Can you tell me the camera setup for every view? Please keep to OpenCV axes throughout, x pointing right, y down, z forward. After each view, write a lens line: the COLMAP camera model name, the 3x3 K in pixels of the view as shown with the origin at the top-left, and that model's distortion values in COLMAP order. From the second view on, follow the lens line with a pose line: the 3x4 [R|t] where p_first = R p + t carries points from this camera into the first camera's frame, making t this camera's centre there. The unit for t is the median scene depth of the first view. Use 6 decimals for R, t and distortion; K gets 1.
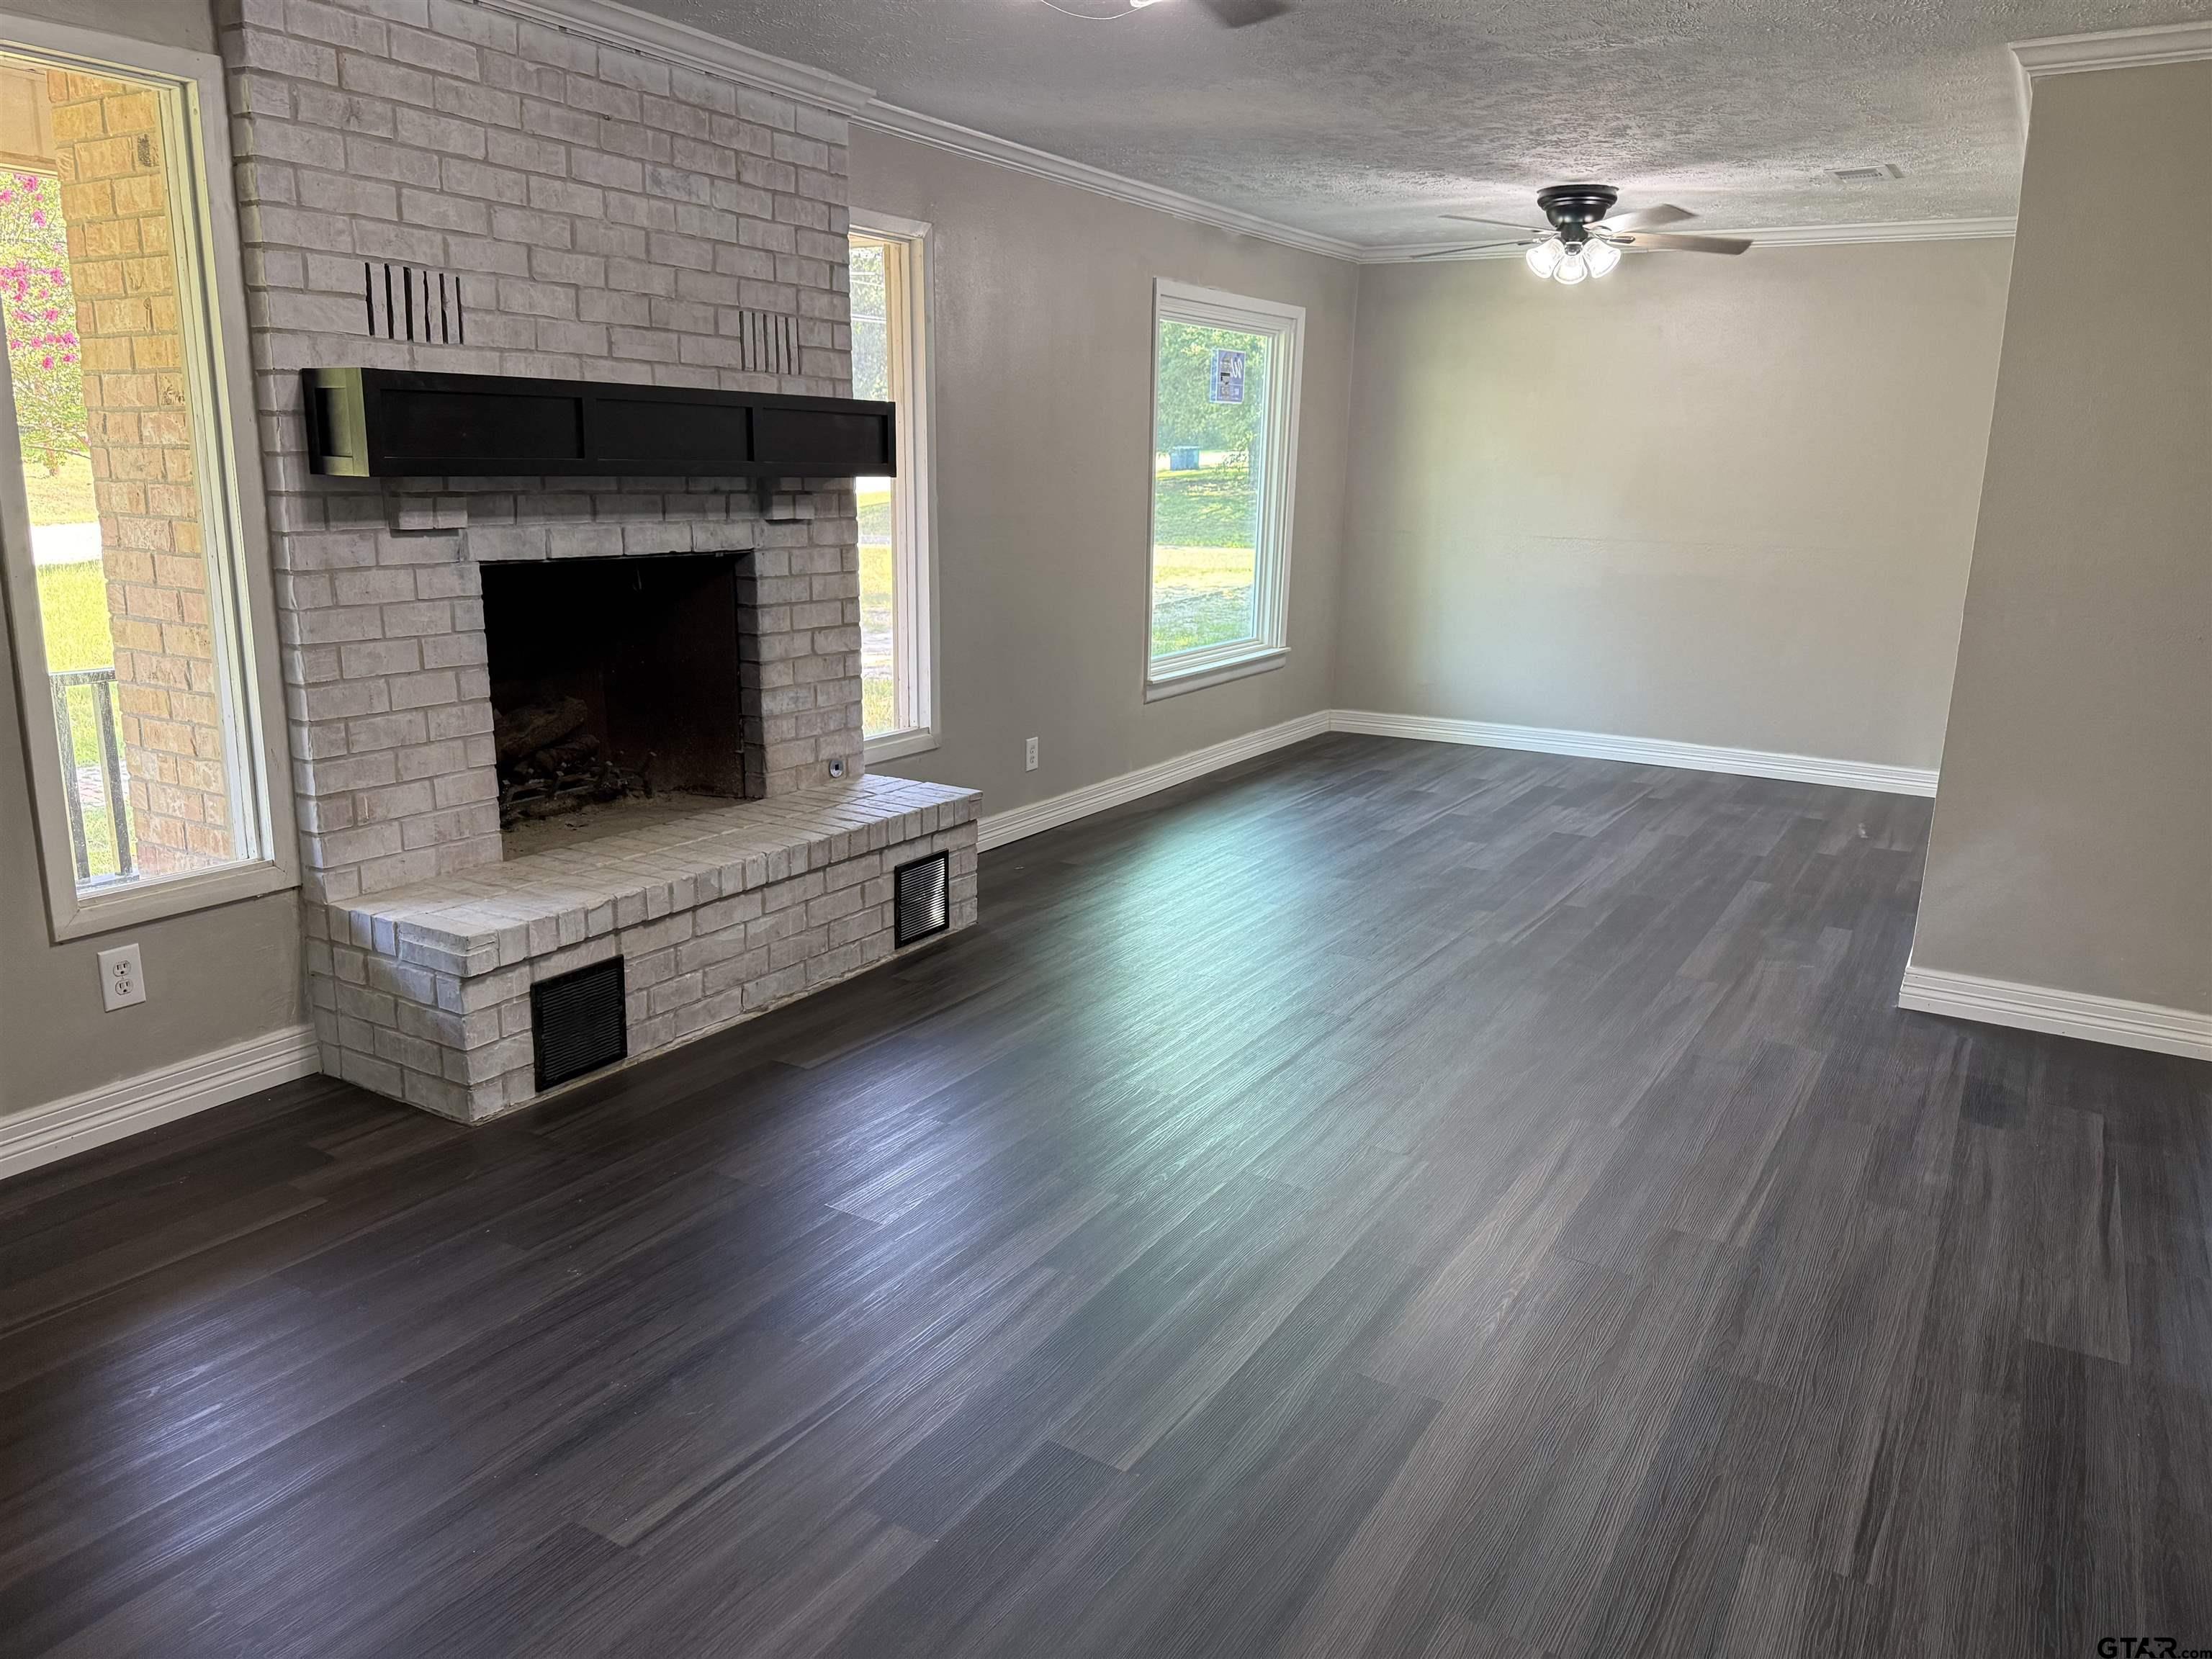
lens RADIAL K [[1576.3, 0, 1106.0], [0, 1576.3, 829.5], [0, 0, 1]] dist [0.152540, -0.248075]
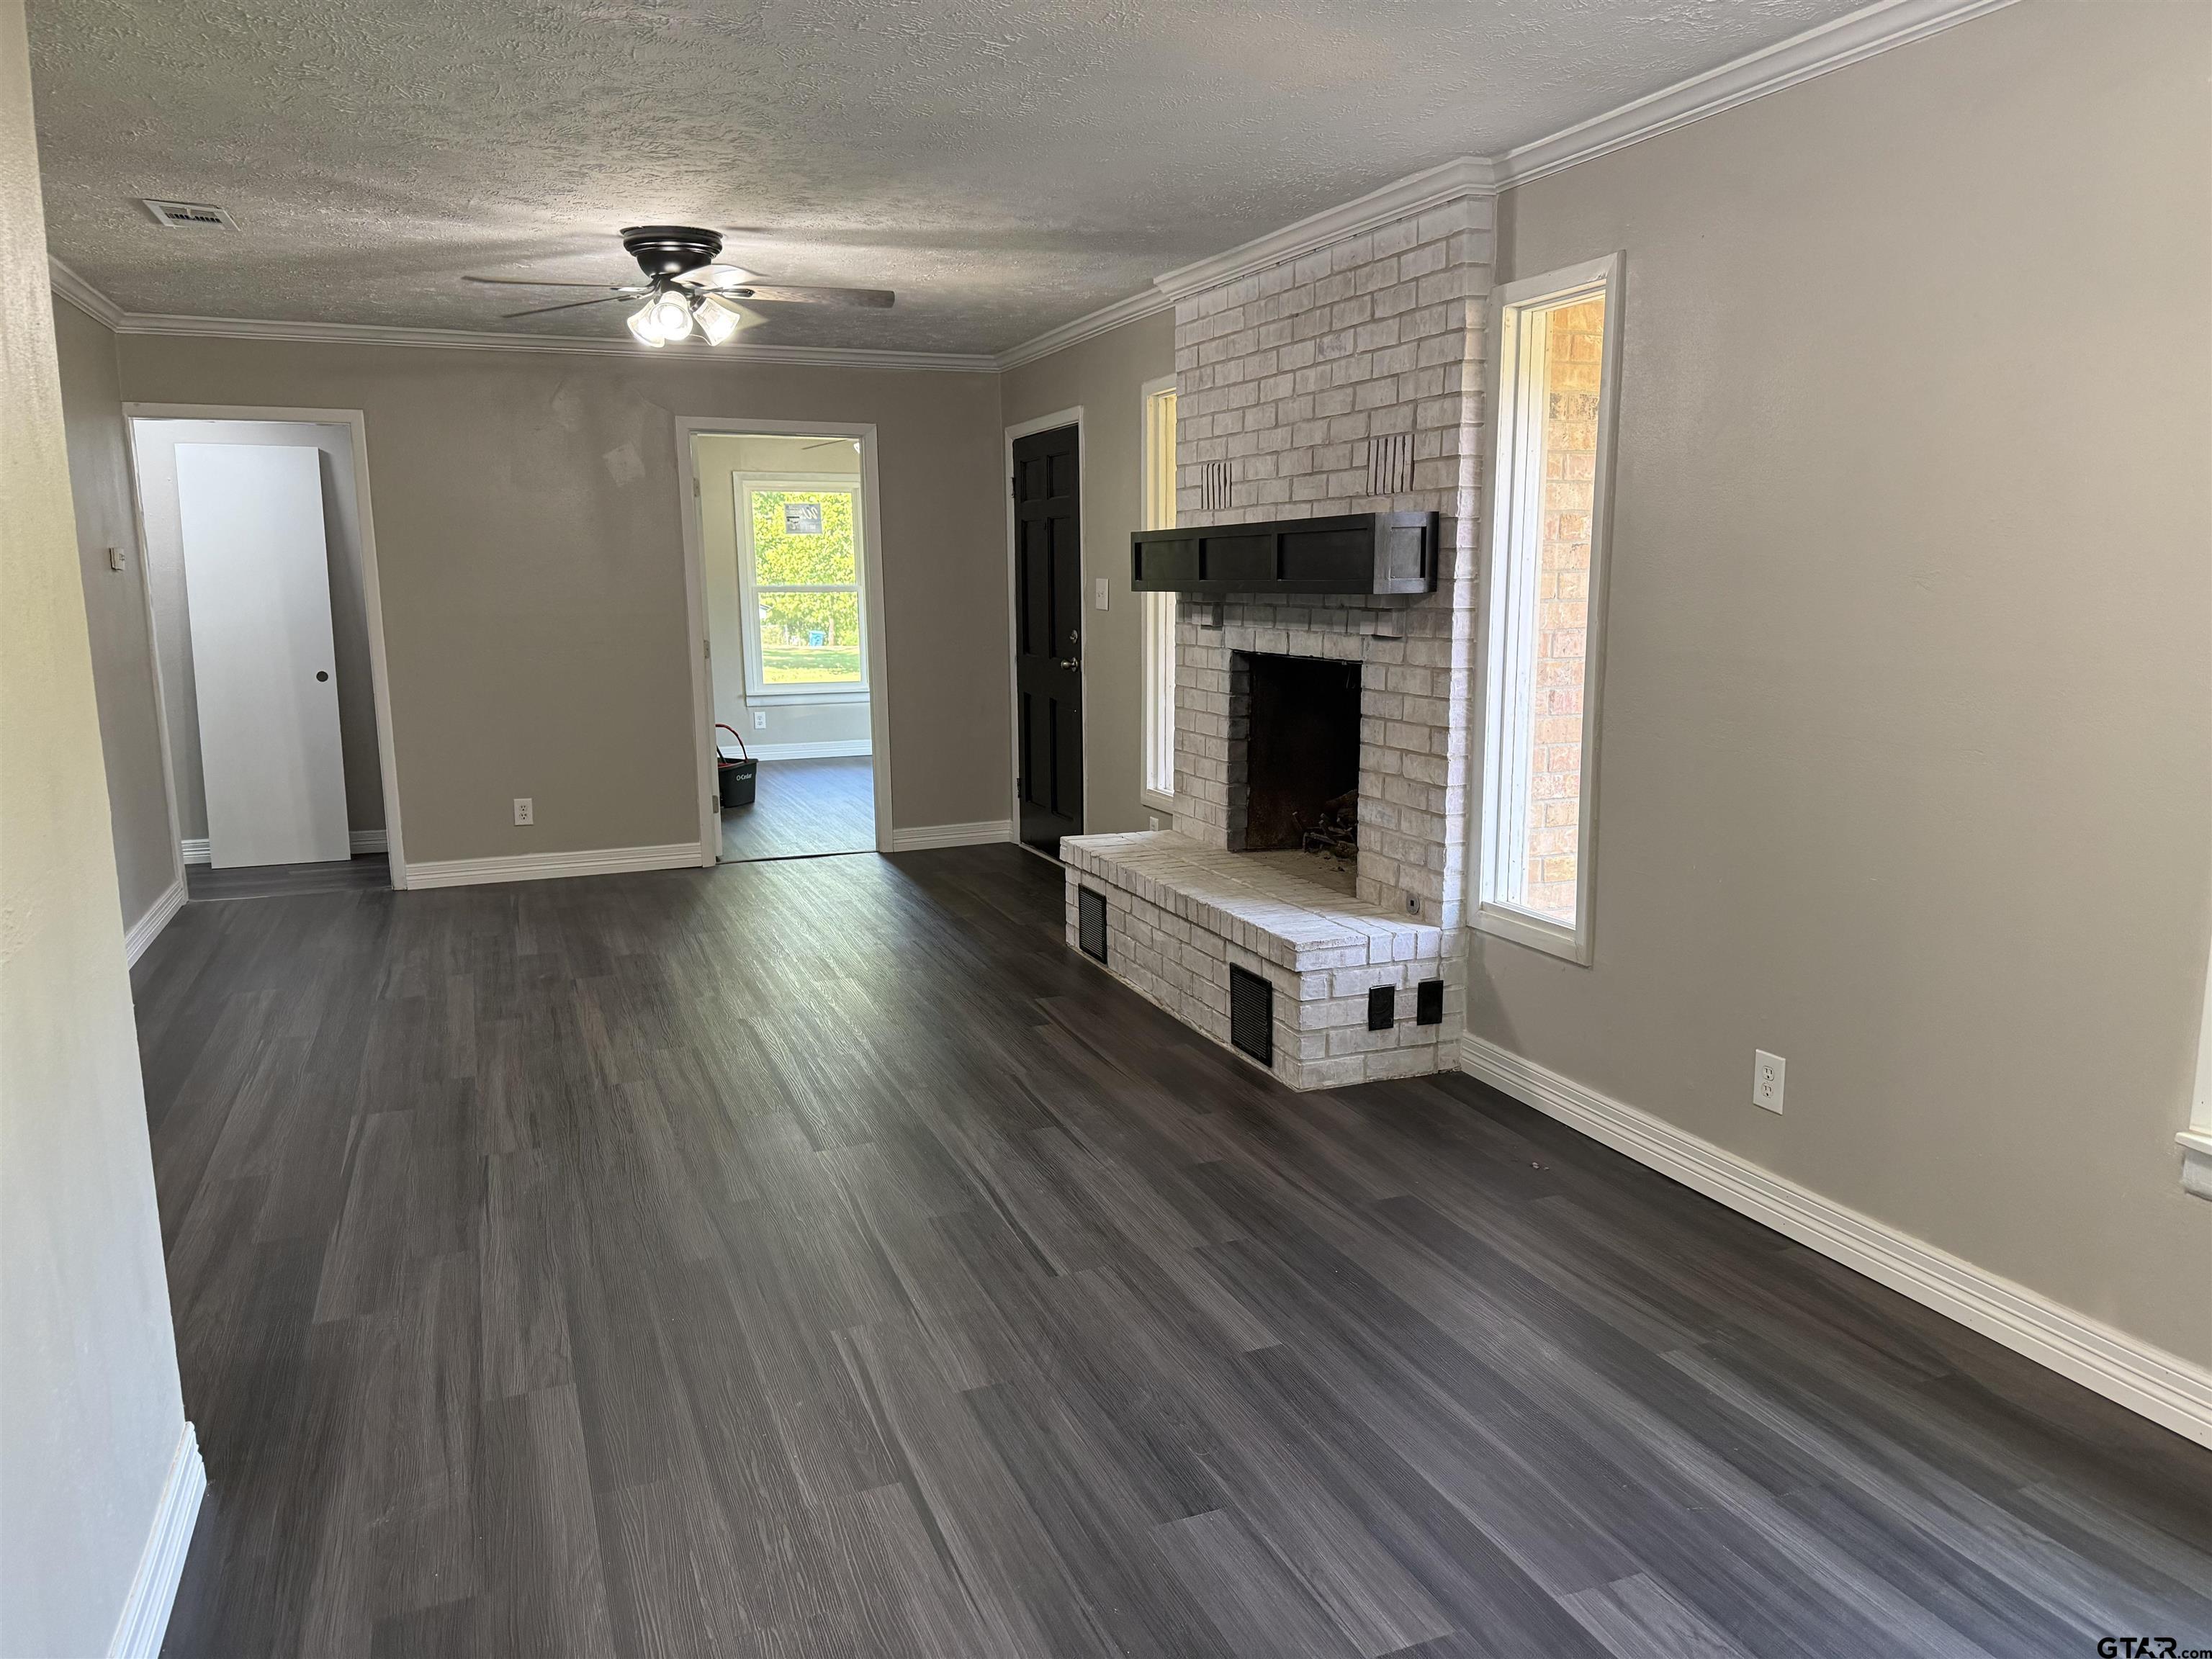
lens RADIAL K [[1534.9, 0, 1110.2], [0, 1534.9, 846.8], [0, 0, 1]] dist [0.145344, -0.136238]
pose [[-0.596053, 0.127989, -0.792679, 0.798694], [-0.187479, 0.937743, 0.292386, -0.371703], [0.780752, 0.322888, -0.534949, 1.647535]]
